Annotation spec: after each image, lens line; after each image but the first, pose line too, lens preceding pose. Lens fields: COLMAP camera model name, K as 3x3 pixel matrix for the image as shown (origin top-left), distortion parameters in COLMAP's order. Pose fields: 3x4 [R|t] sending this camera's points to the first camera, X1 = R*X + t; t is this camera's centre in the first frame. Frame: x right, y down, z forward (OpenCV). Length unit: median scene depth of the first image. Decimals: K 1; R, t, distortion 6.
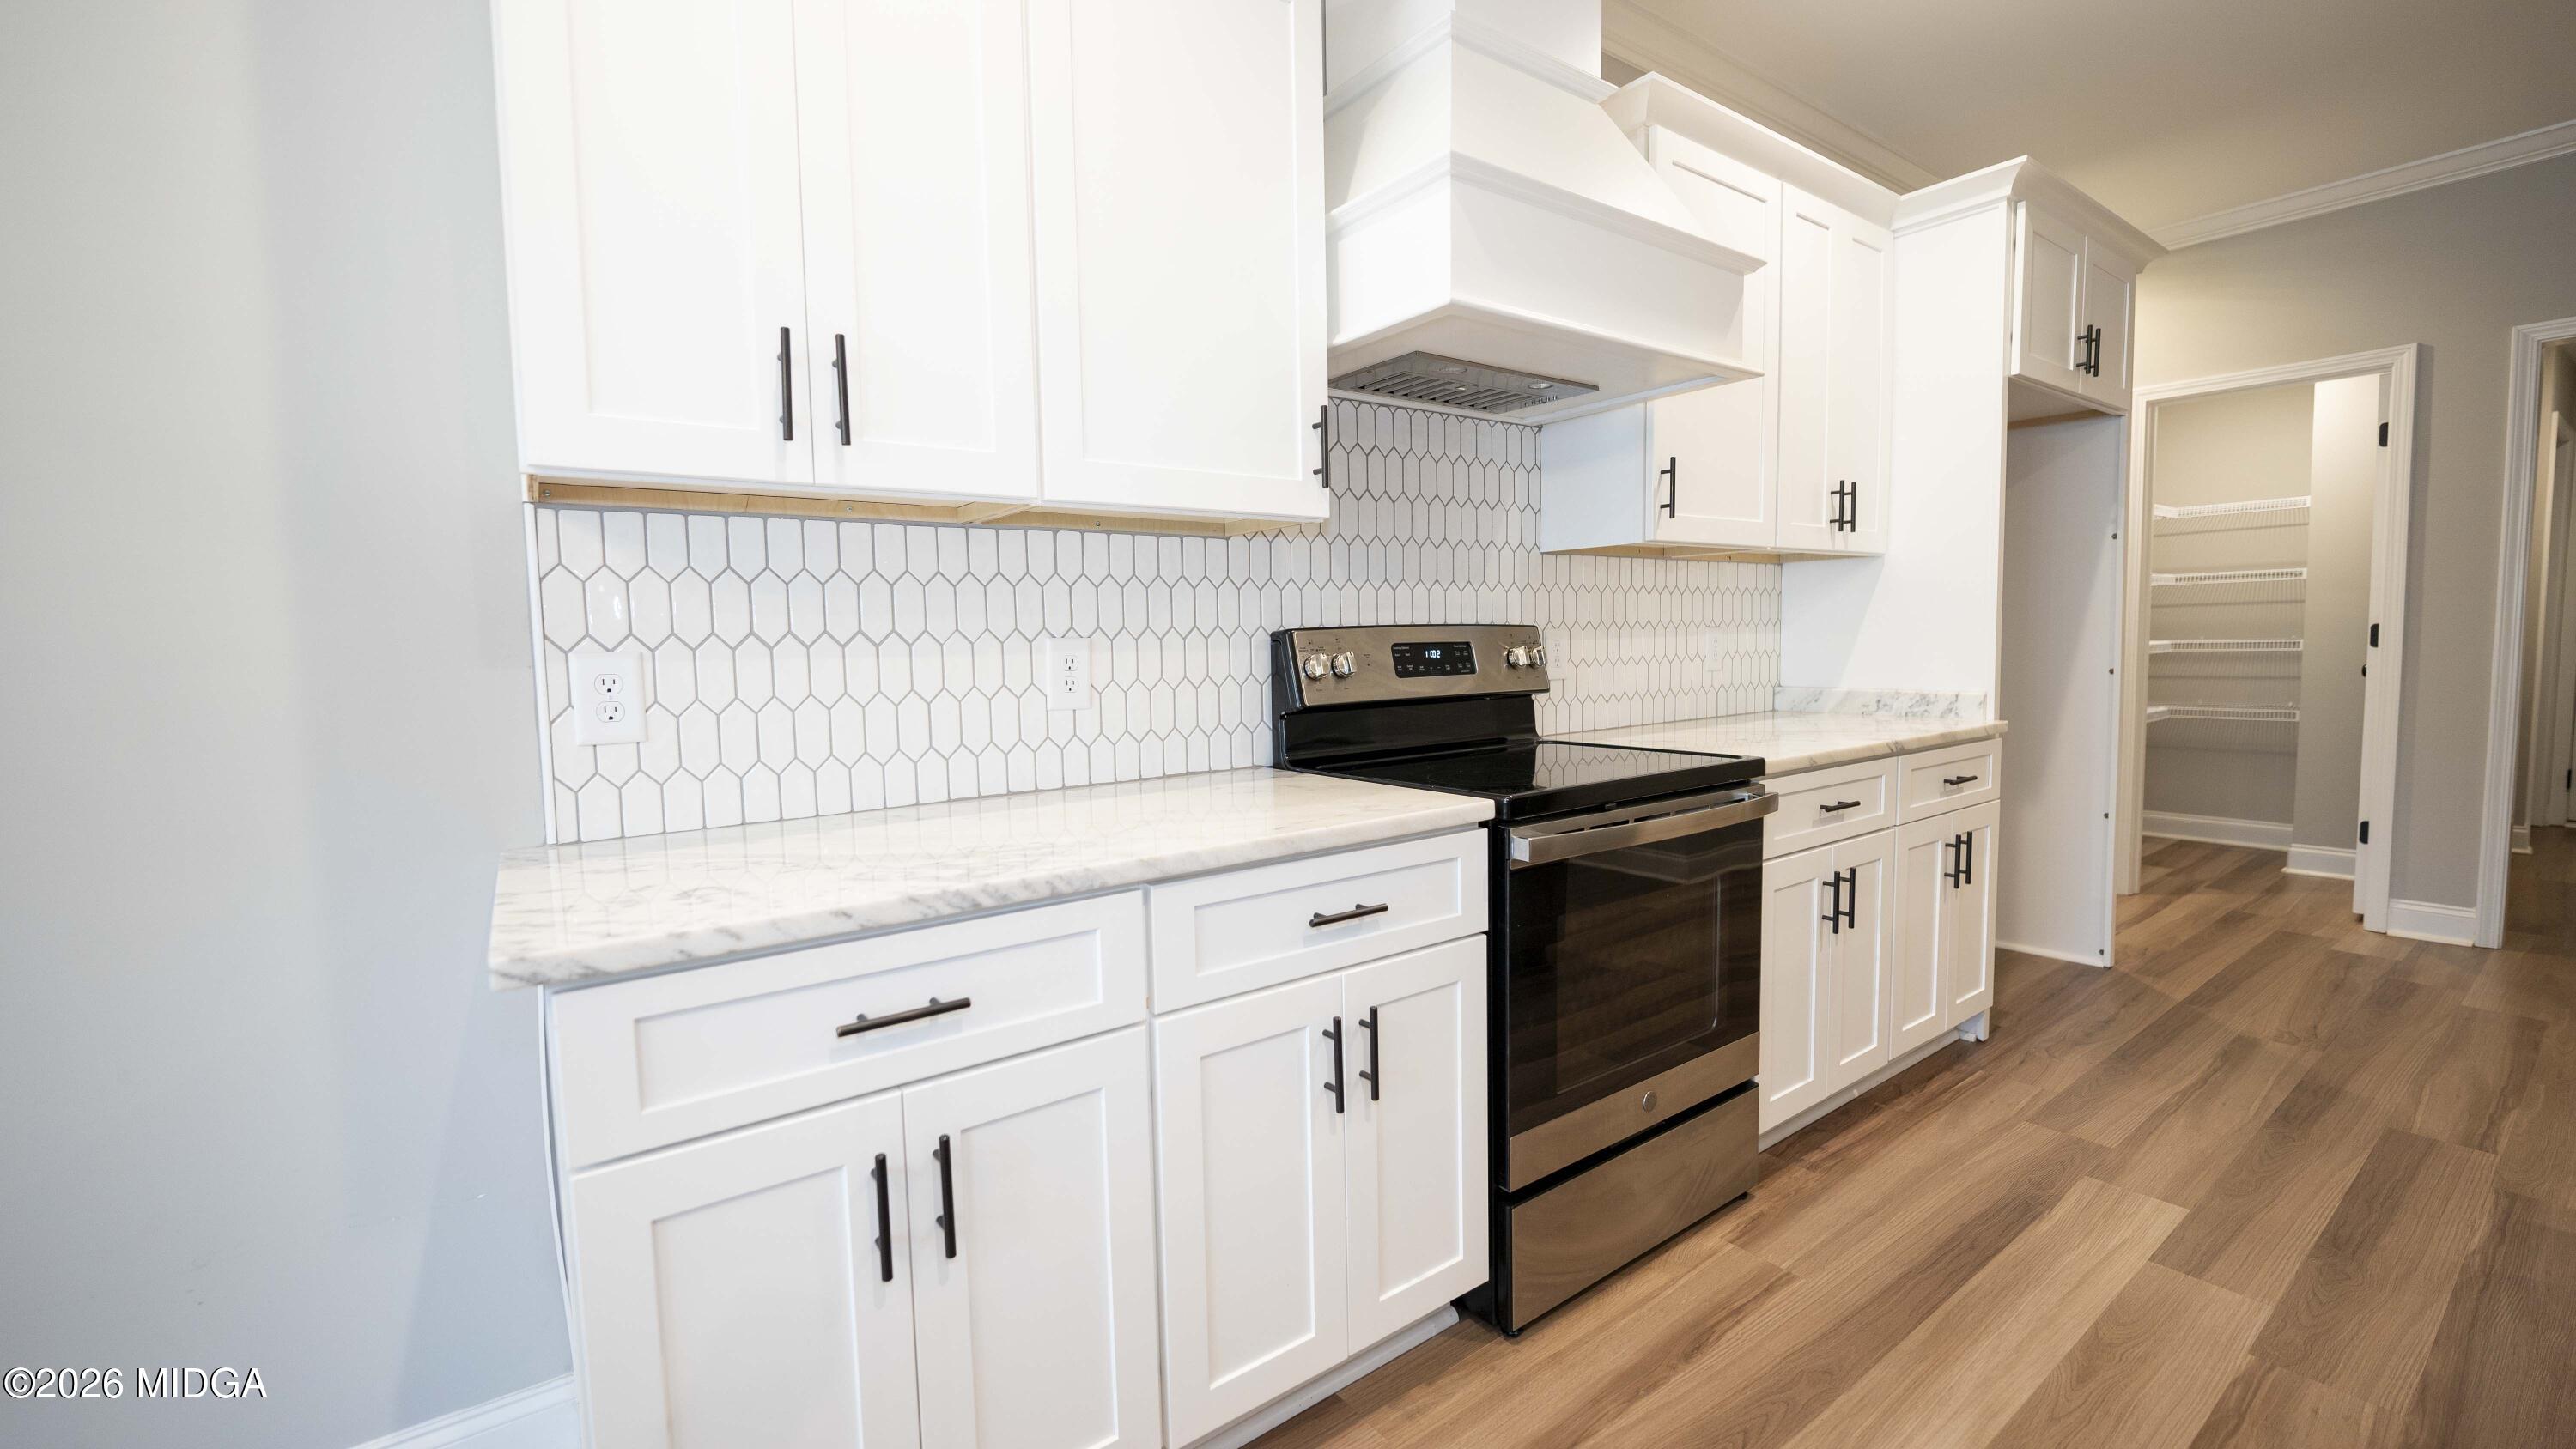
lens RADIAL K [[1047.6, 0, 1294.8], [0, 1047.6, 707.5], [0, 0, 1]] dist [-0.013903, 0.000812]
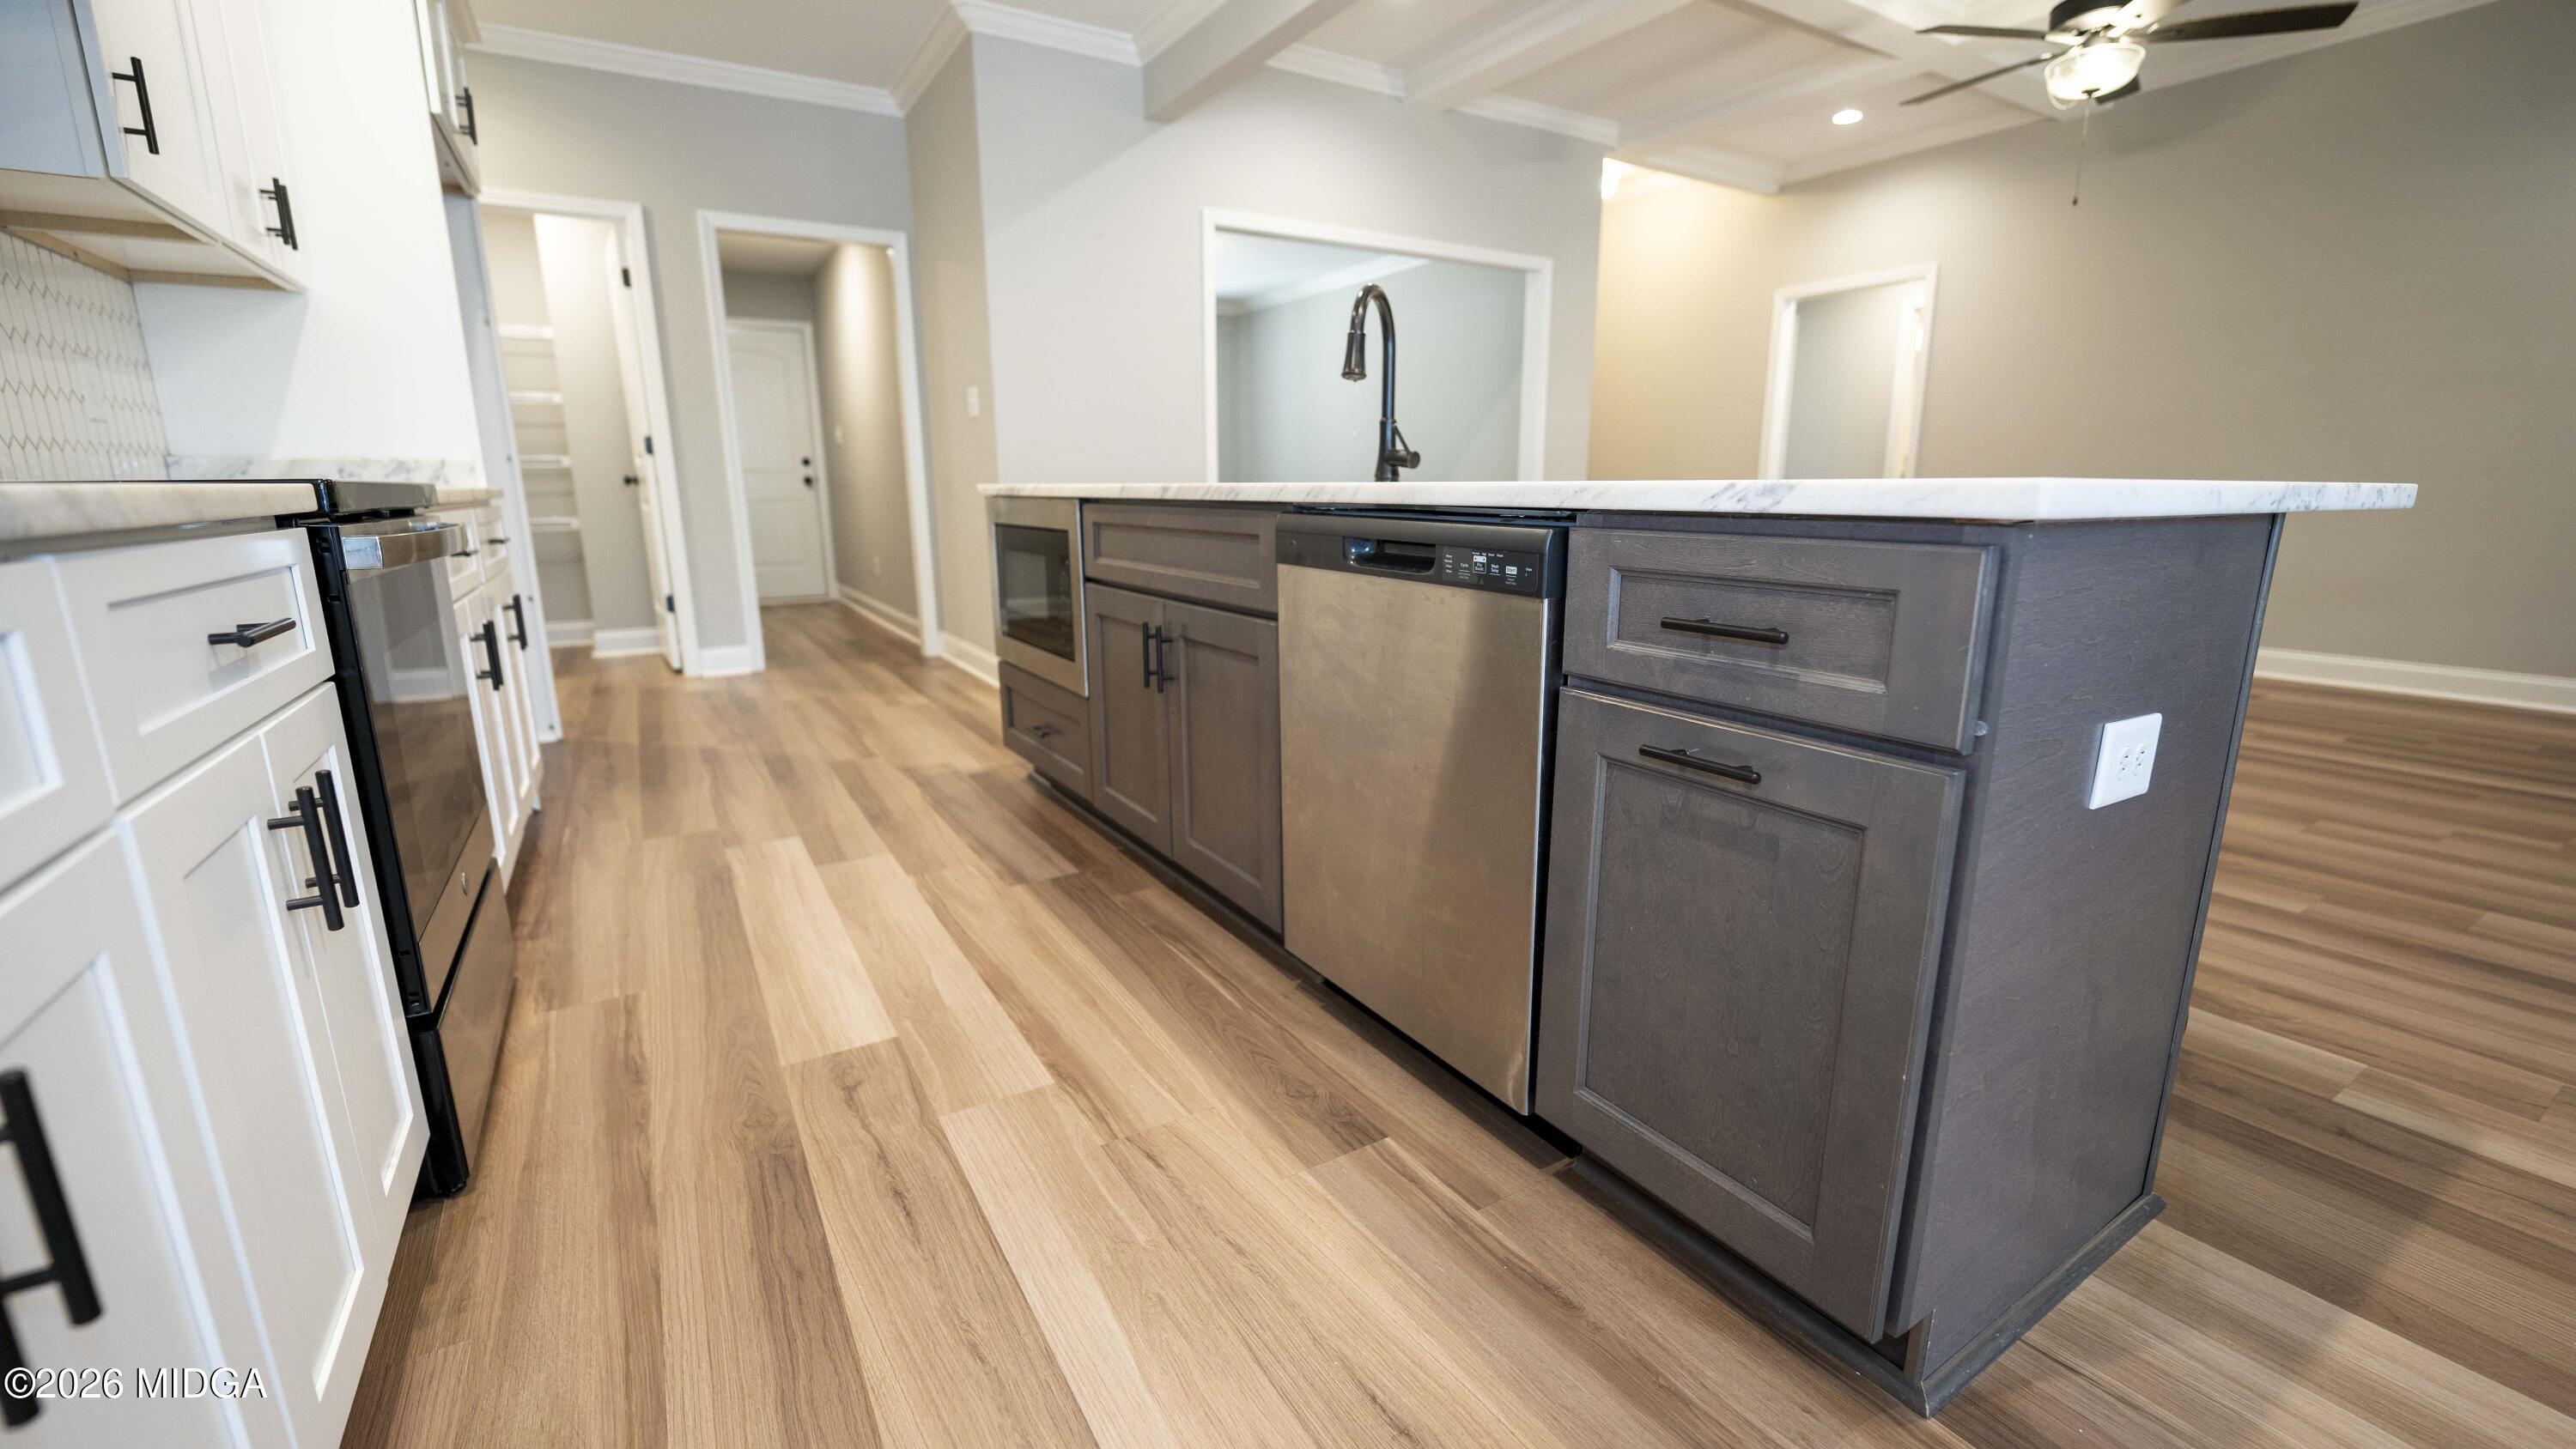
lens RADIAL K [[1047.6, 0, 1277.6], [0, 1047.6, 720.7], [0, 0, 1]] dist [-0.013903, 0.000812]
pose [[0.103549, -0.201552, 0.973989, -0.337930], [0.063692, 0.978587, 0.195732, 0.113592], [-0.992583, 0.041768, 0.114169, 0.224311]]
